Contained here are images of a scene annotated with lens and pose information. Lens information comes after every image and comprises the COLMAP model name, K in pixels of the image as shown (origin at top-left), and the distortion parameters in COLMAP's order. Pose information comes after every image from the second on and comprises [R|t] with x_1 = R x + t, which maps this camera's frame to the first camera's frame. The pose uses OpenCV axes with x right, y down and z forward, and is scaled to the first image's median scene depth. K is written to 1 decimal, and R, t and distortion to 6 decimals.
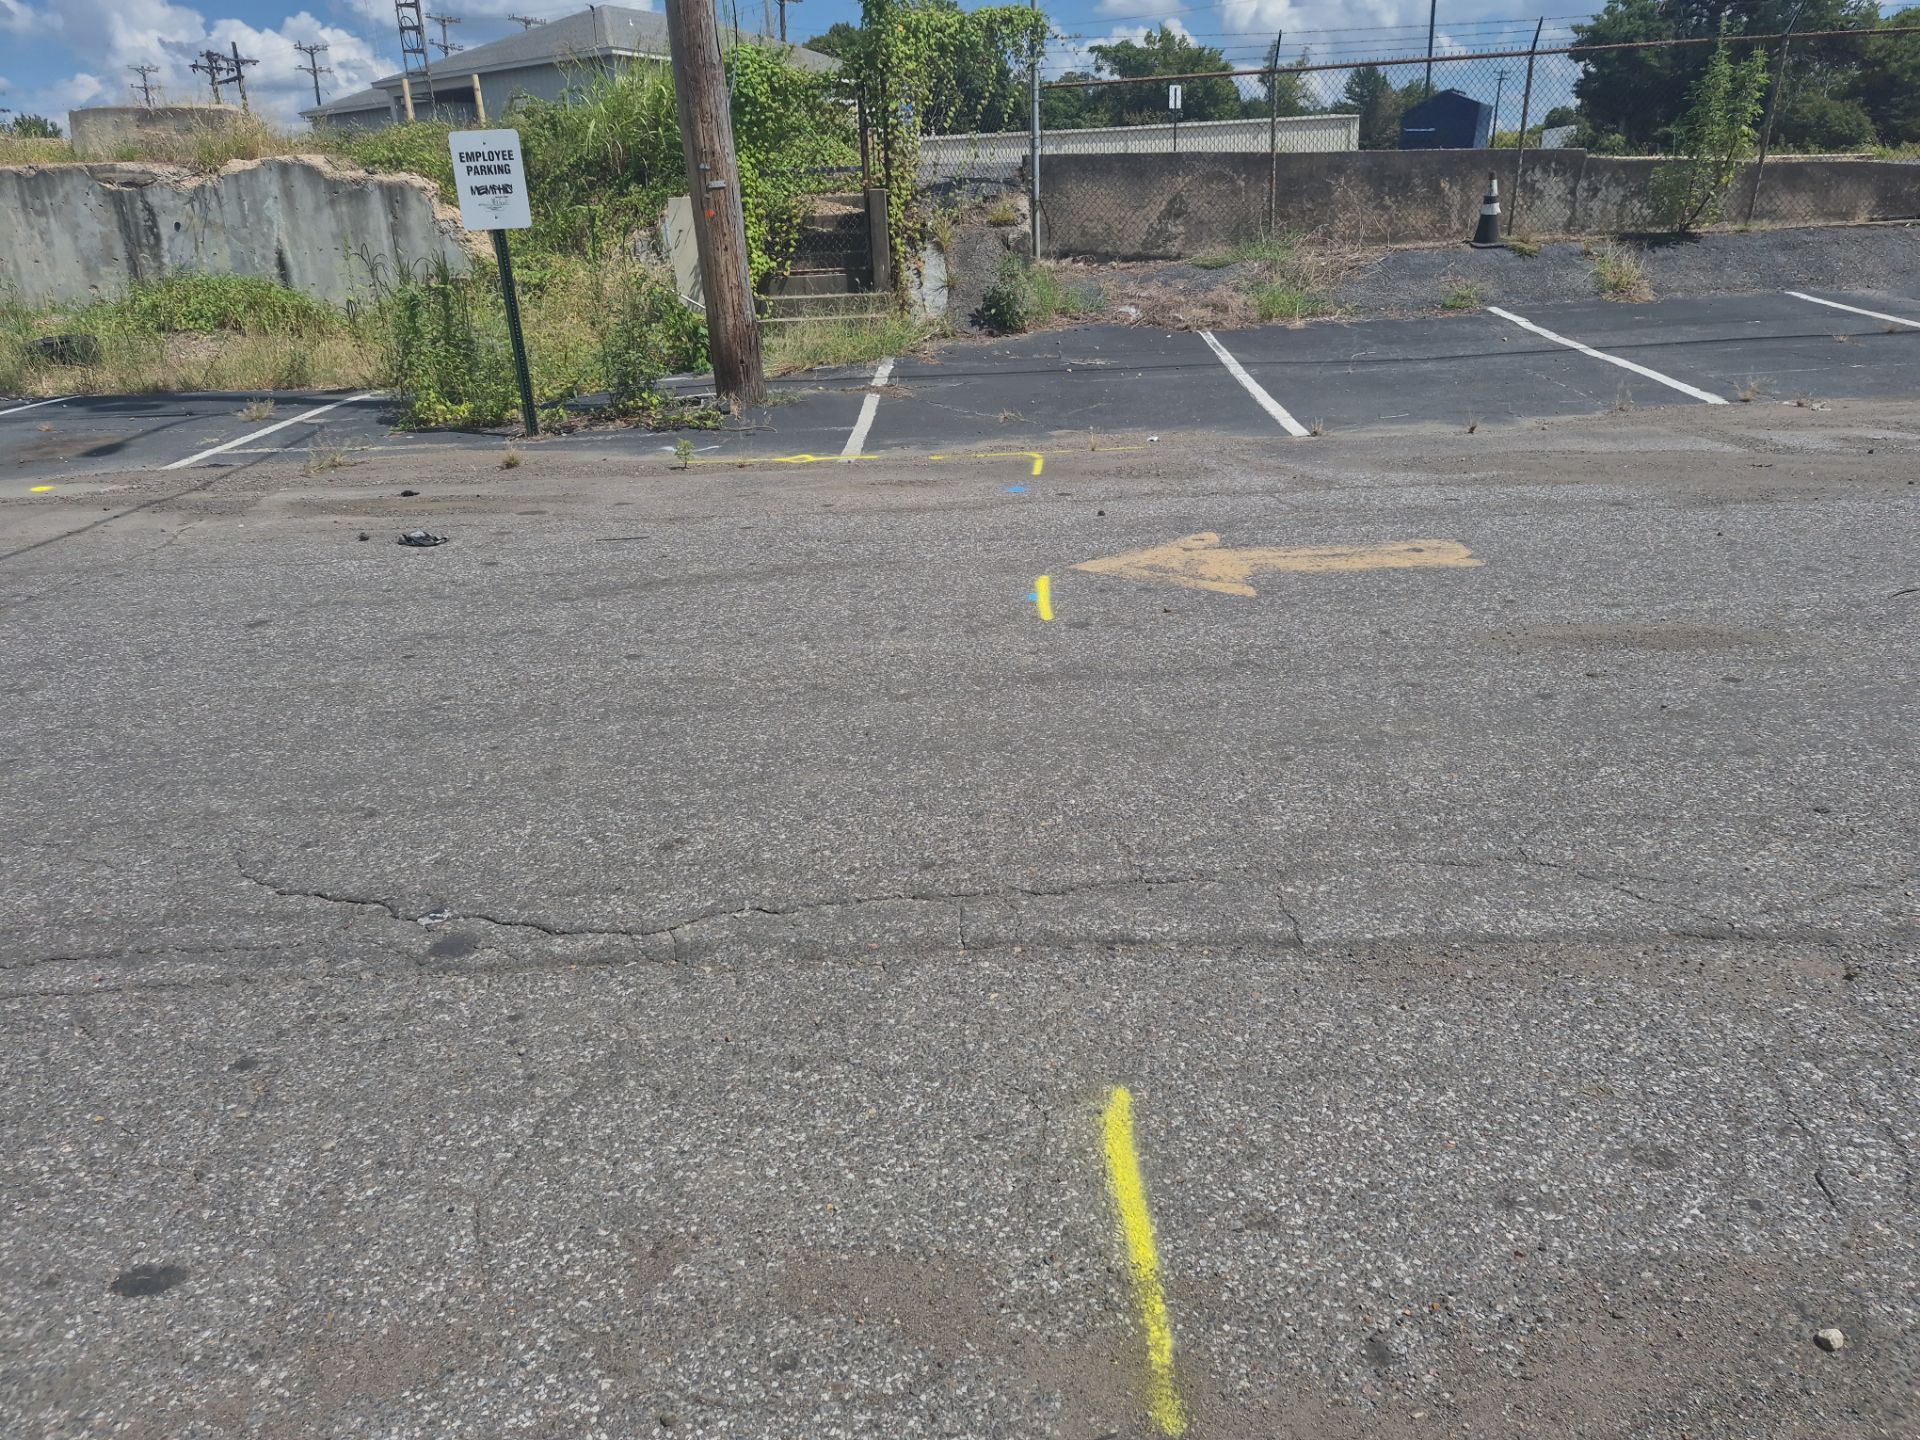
lens RADIAL K [[1357.7, 0, 954.5], [0, 1357.7, 685.9], [0, 0, 1]] dist [0.094279, -0.114417]
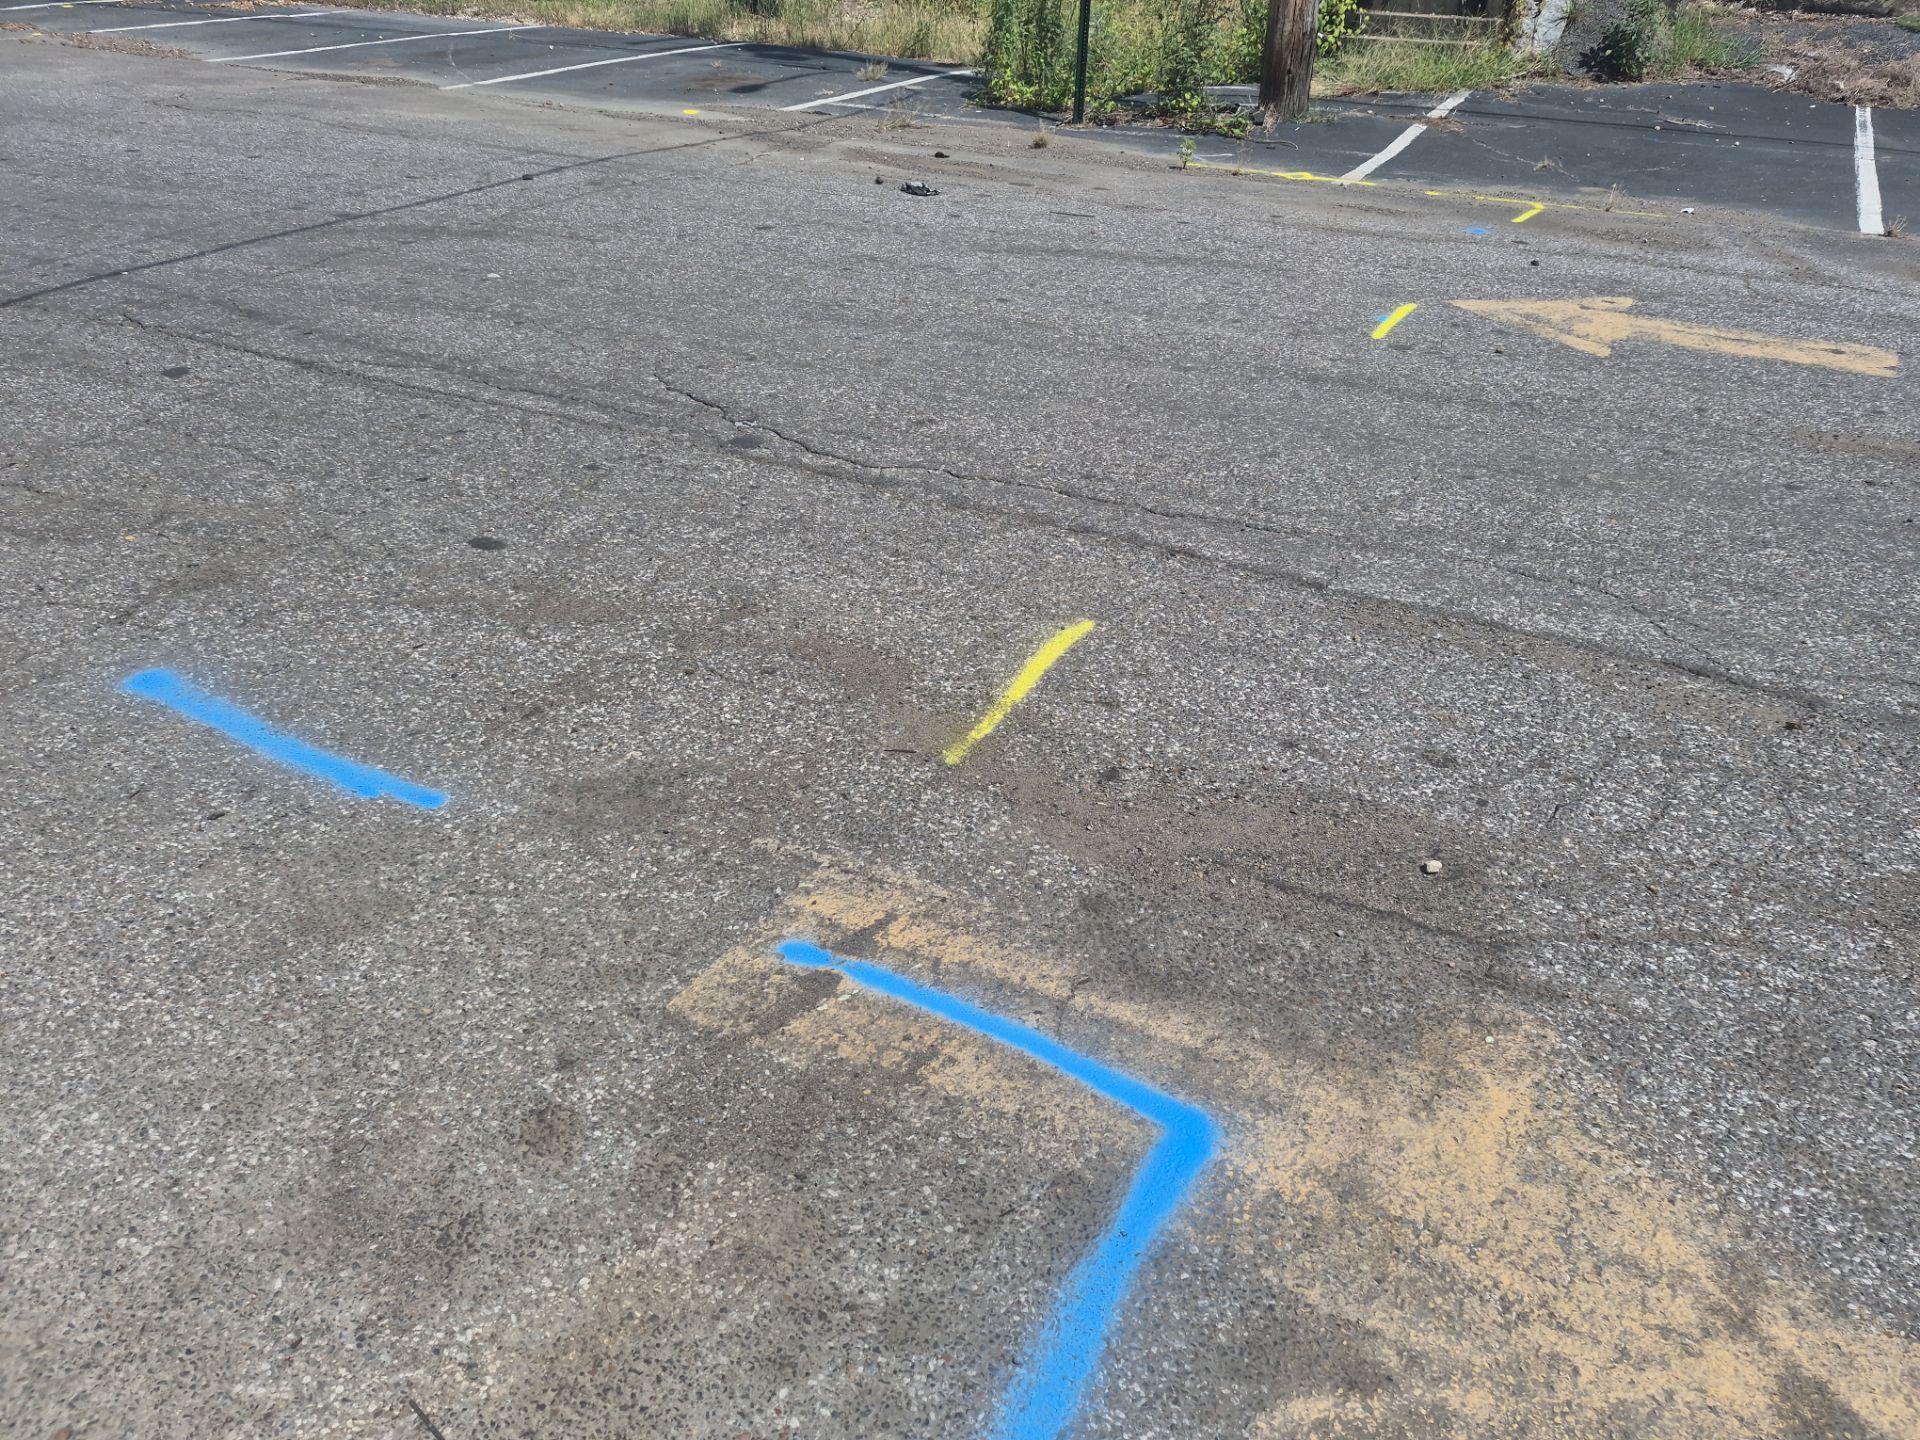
lens RADIAL K [[1357.7, 0, 954.5], [0, 1357.7, 685.9], [0, 0, 1]] dist [0.094279, -0.114417]
pose [[0.886151, 0.285110, -0.365306, 0.255458], [-0.216988, 0.951857, 0.216529, 0.049543], [0.409453, -0.112611, 0.905355, -0.128167]]
